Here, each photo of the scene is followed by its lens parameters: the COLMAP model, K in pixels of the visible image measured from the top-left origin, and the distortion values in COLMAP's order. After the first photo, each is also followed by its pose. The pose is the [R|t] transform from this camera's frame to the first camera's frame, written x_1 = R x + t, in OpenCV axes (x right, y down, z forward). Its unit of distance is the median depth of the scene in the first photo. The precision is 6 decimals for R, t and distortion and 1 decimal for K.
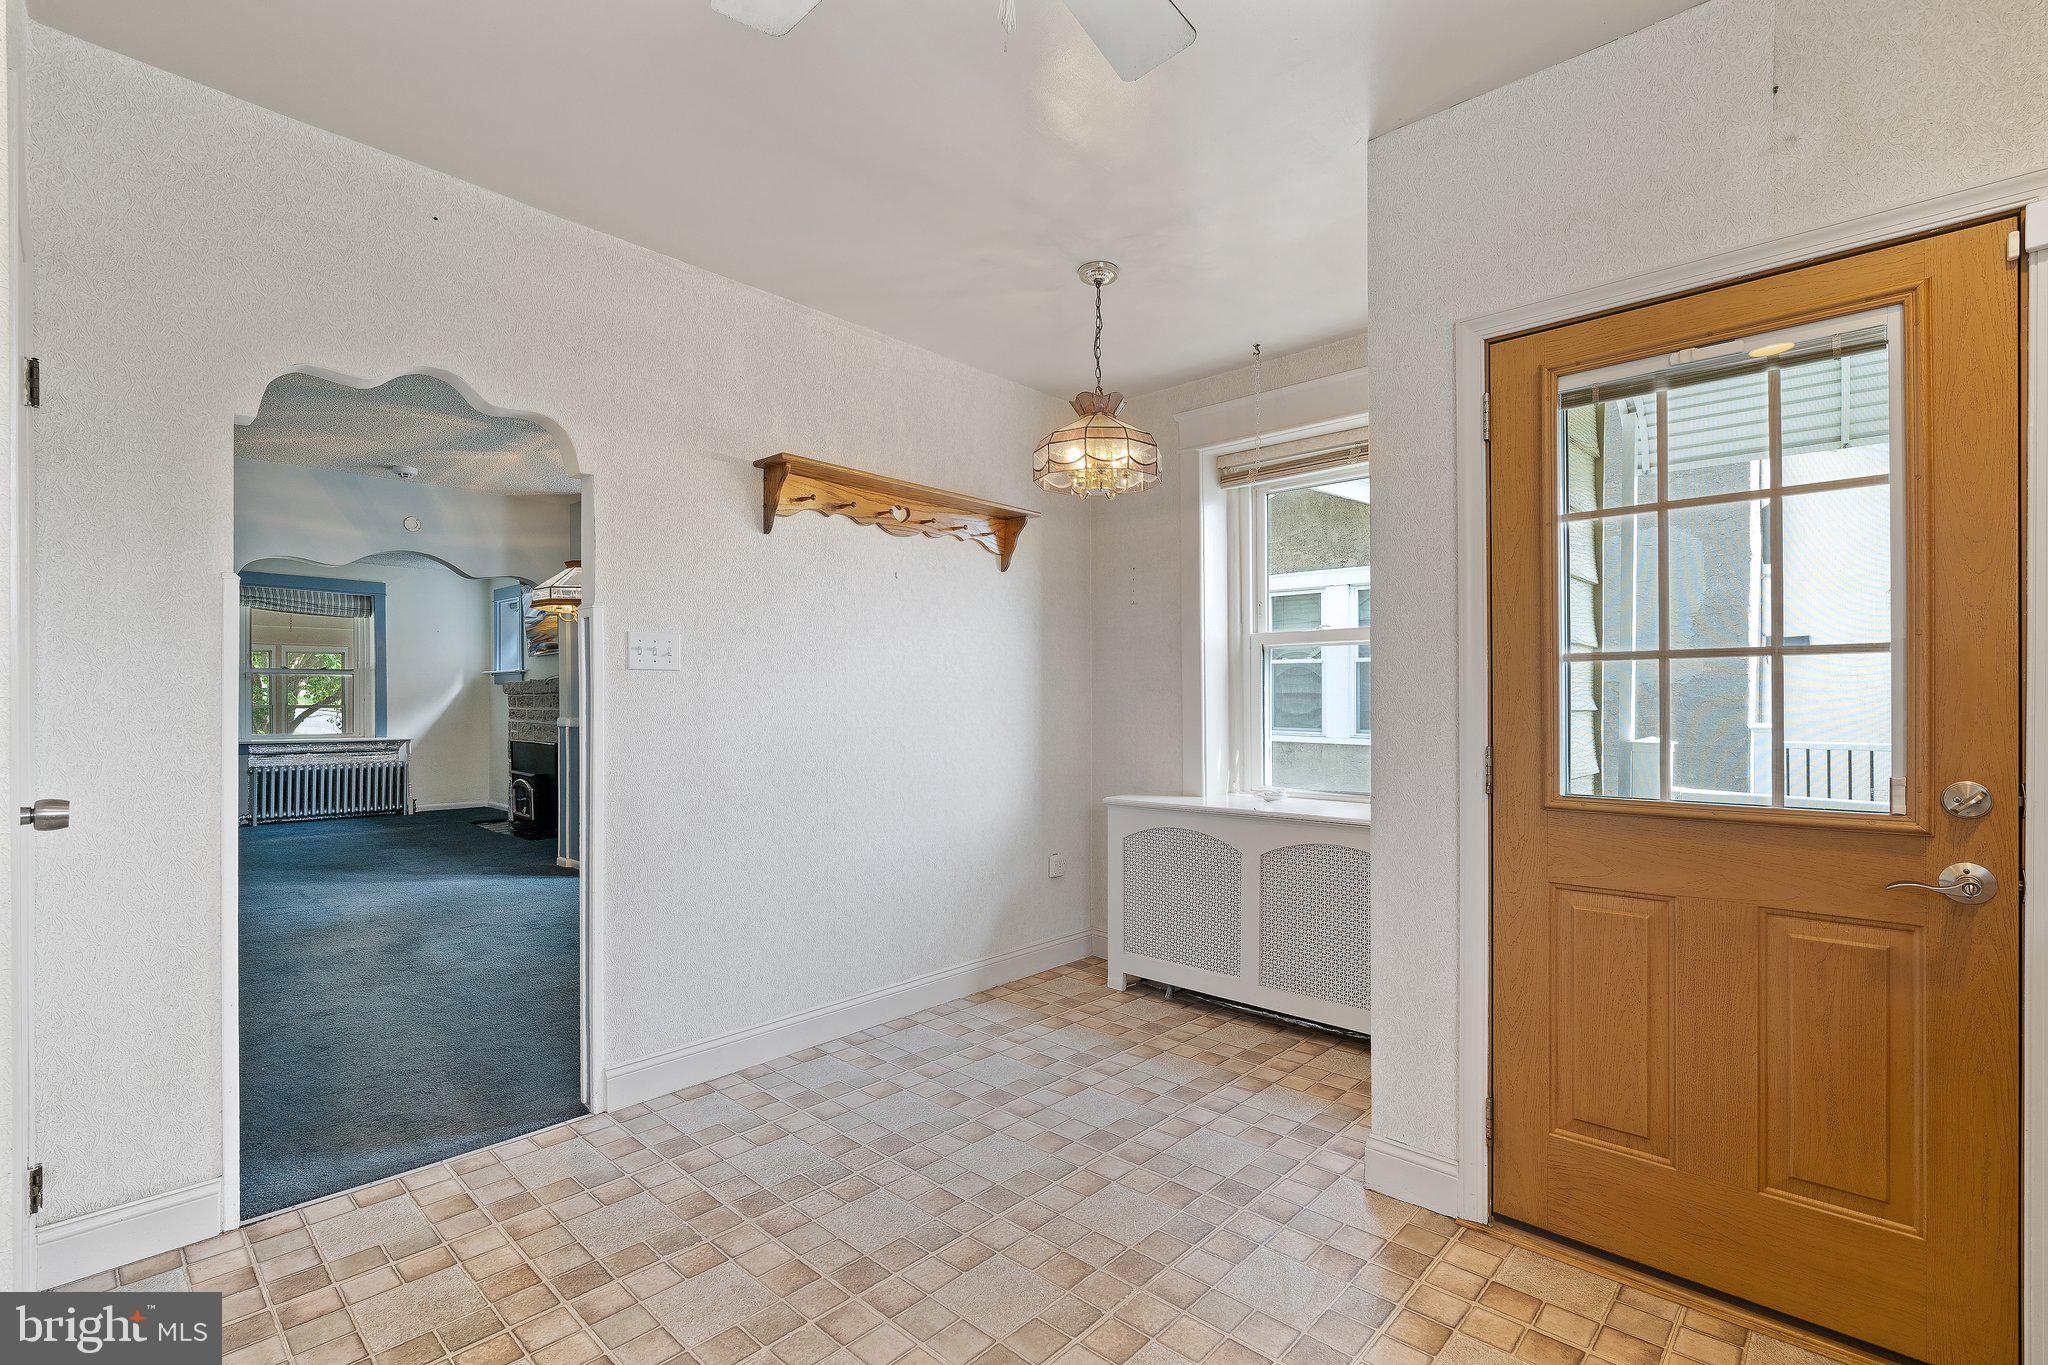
lens RADIAL K [[927.1, 0, 1029.0], [0, 927.1, 699.5], [0, 0, 1]] dist [-0.003600, -0.000082]
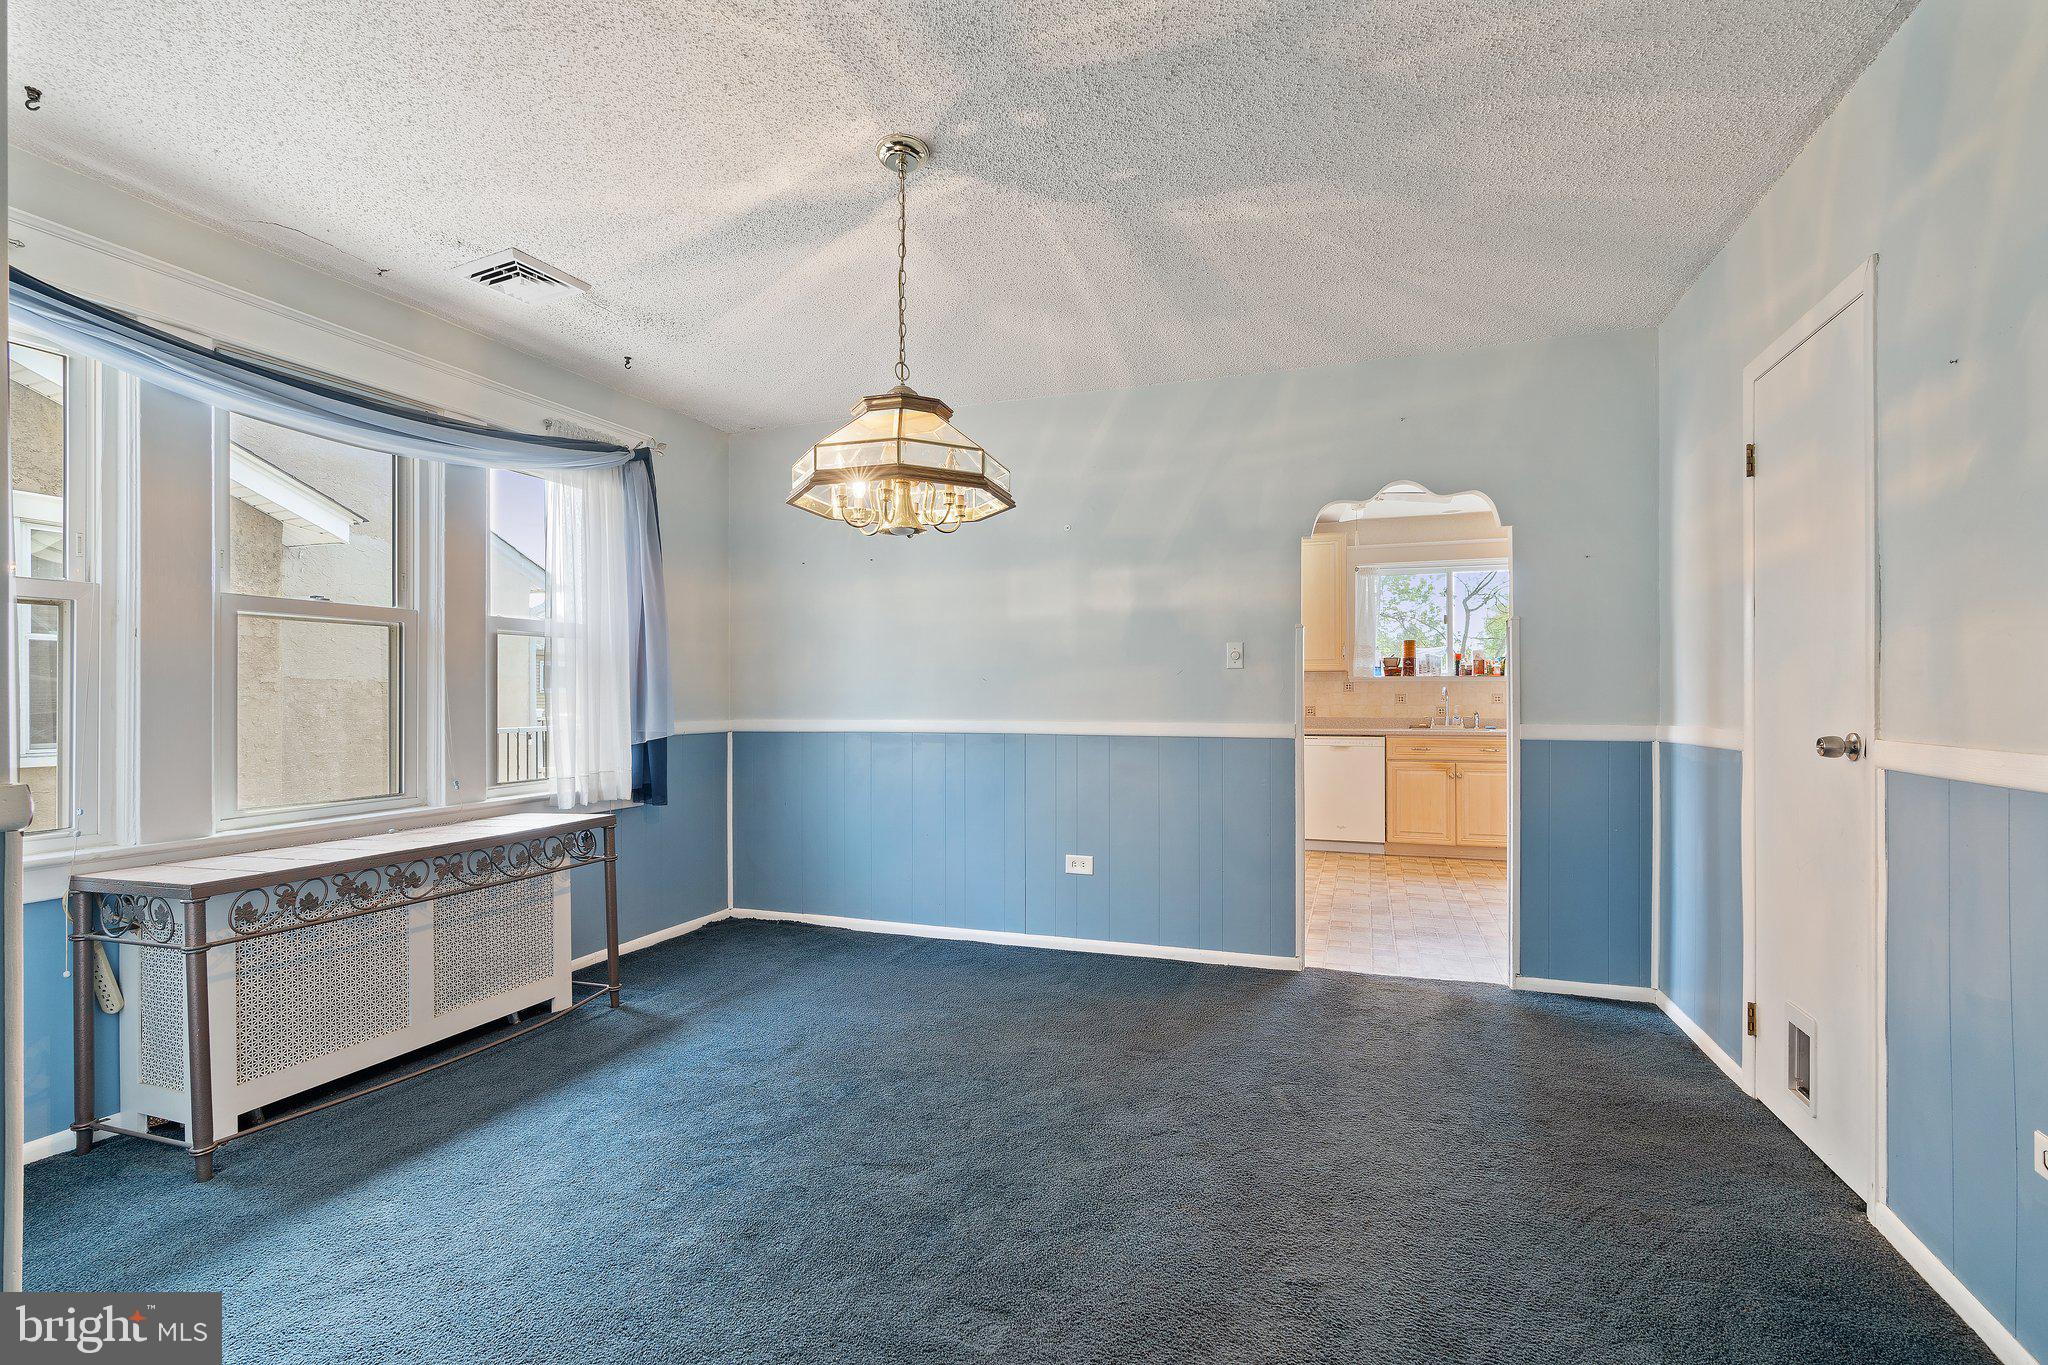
lens RADIAL K [[927.1, 0, 1029.0], [0, 927.1, 699.5], [0, 0, 1]] dist [-0.003600, -0.000082]
pose [[-0.395279, -0.001438, 0.918560, -0.491297], [0.004866, 0.999981, 0.003660, 0.002122], [-0.918548, 0.005916, -0.395265, 0.587608]]
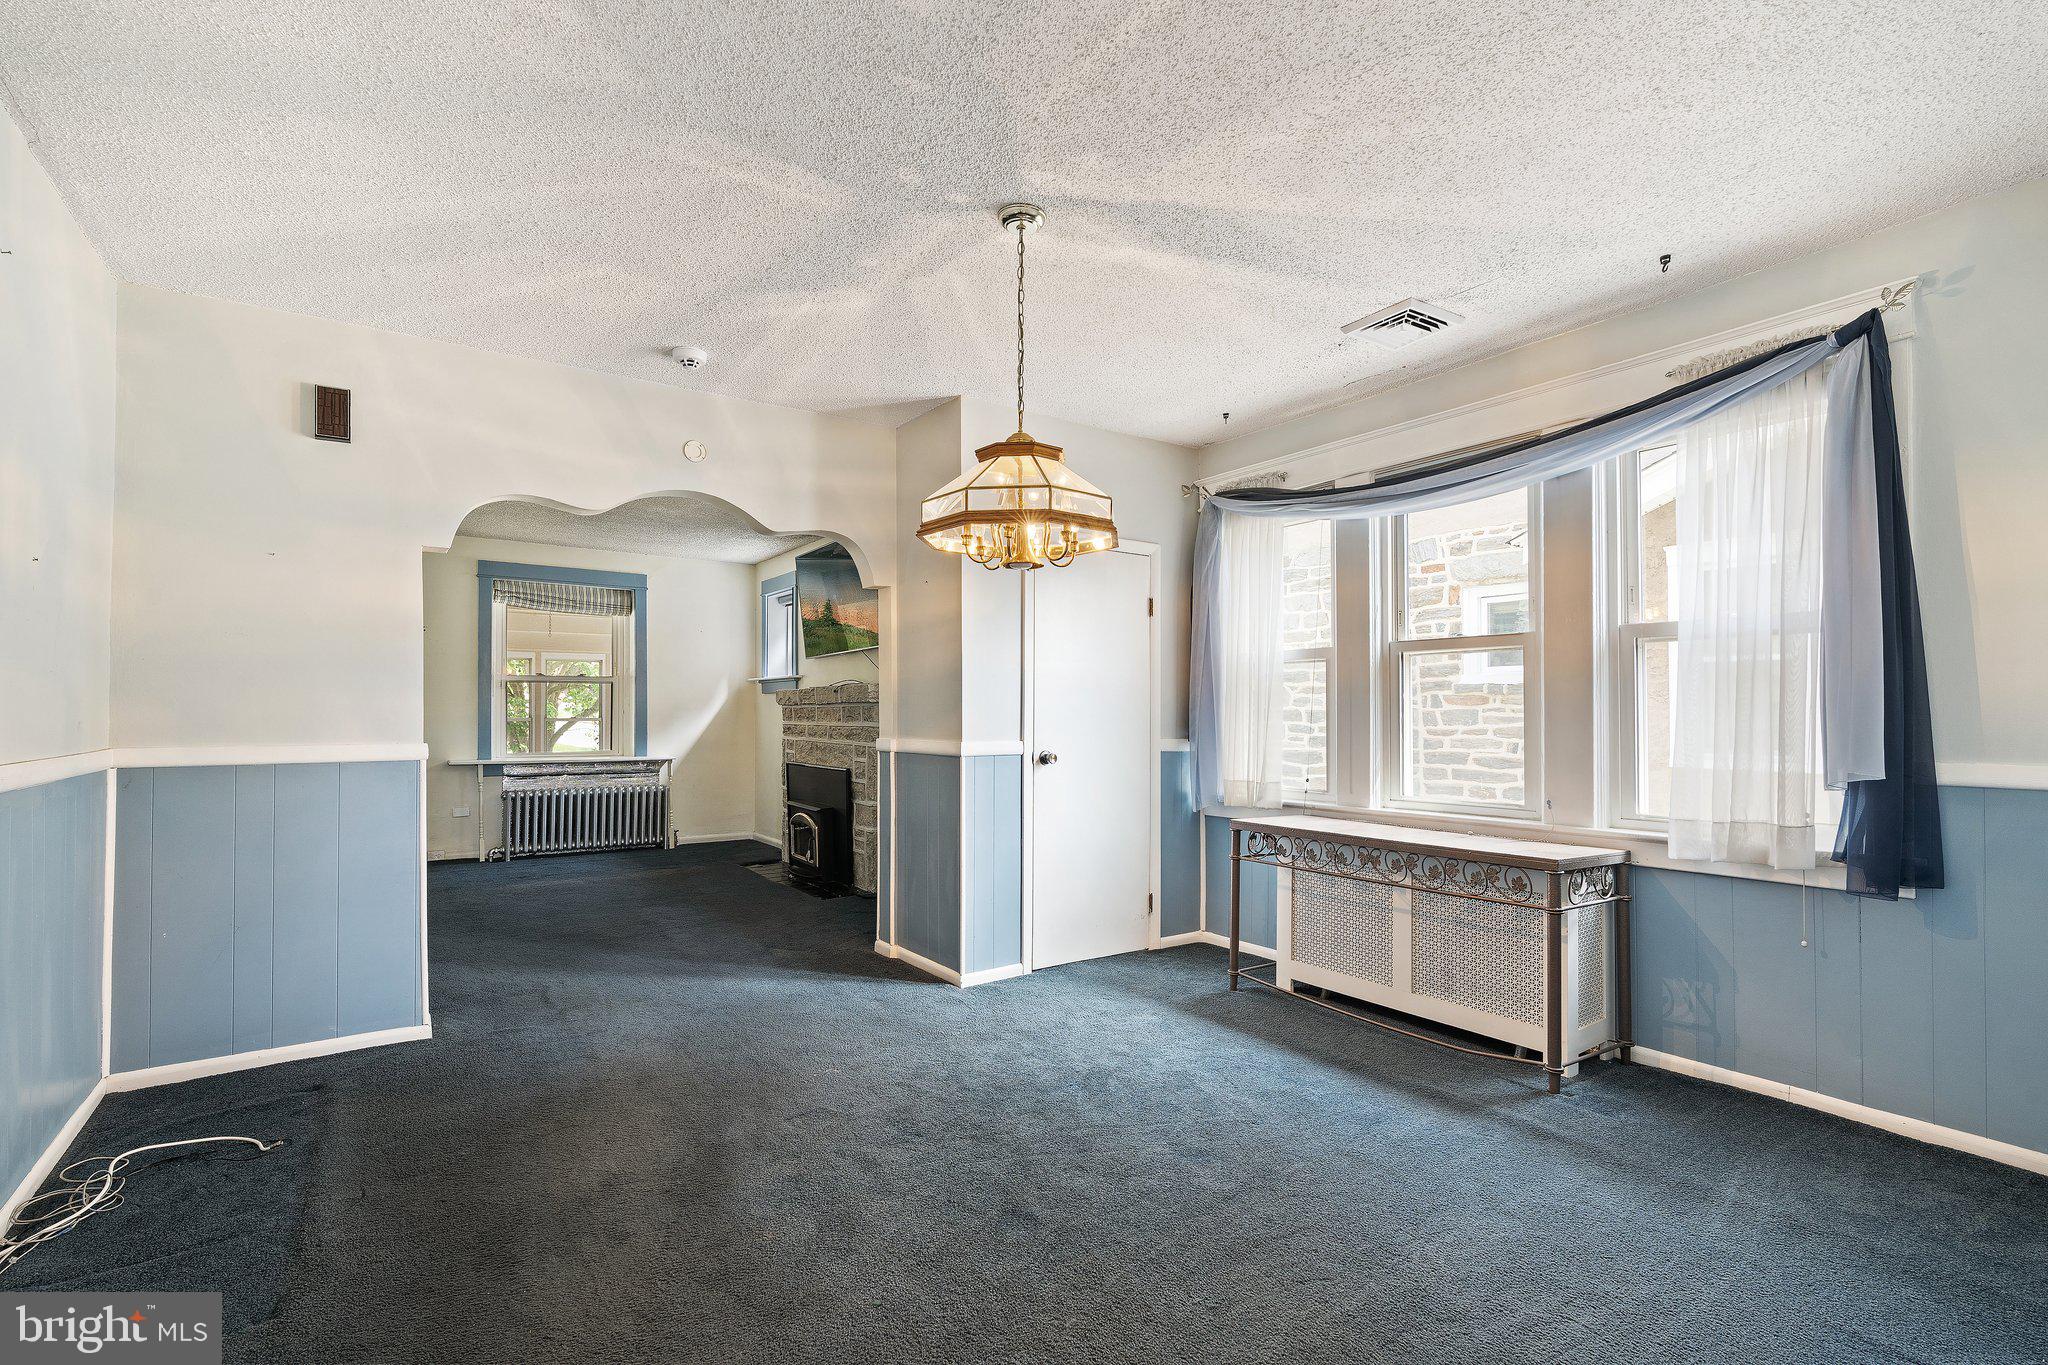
lens RADIAL K [[927.1, 0, 1029.0], [0, 927.1, 699.5], [0, 0, 1]] dist [-0.003600, -0.000082]
pose [[0.978982, -0.001938, -0.203935, -0.186473], [-0.000932, 0.999902, -0.013972, 0.000385], [0.203942, 0.013869, 0.978885, 0.251175]]
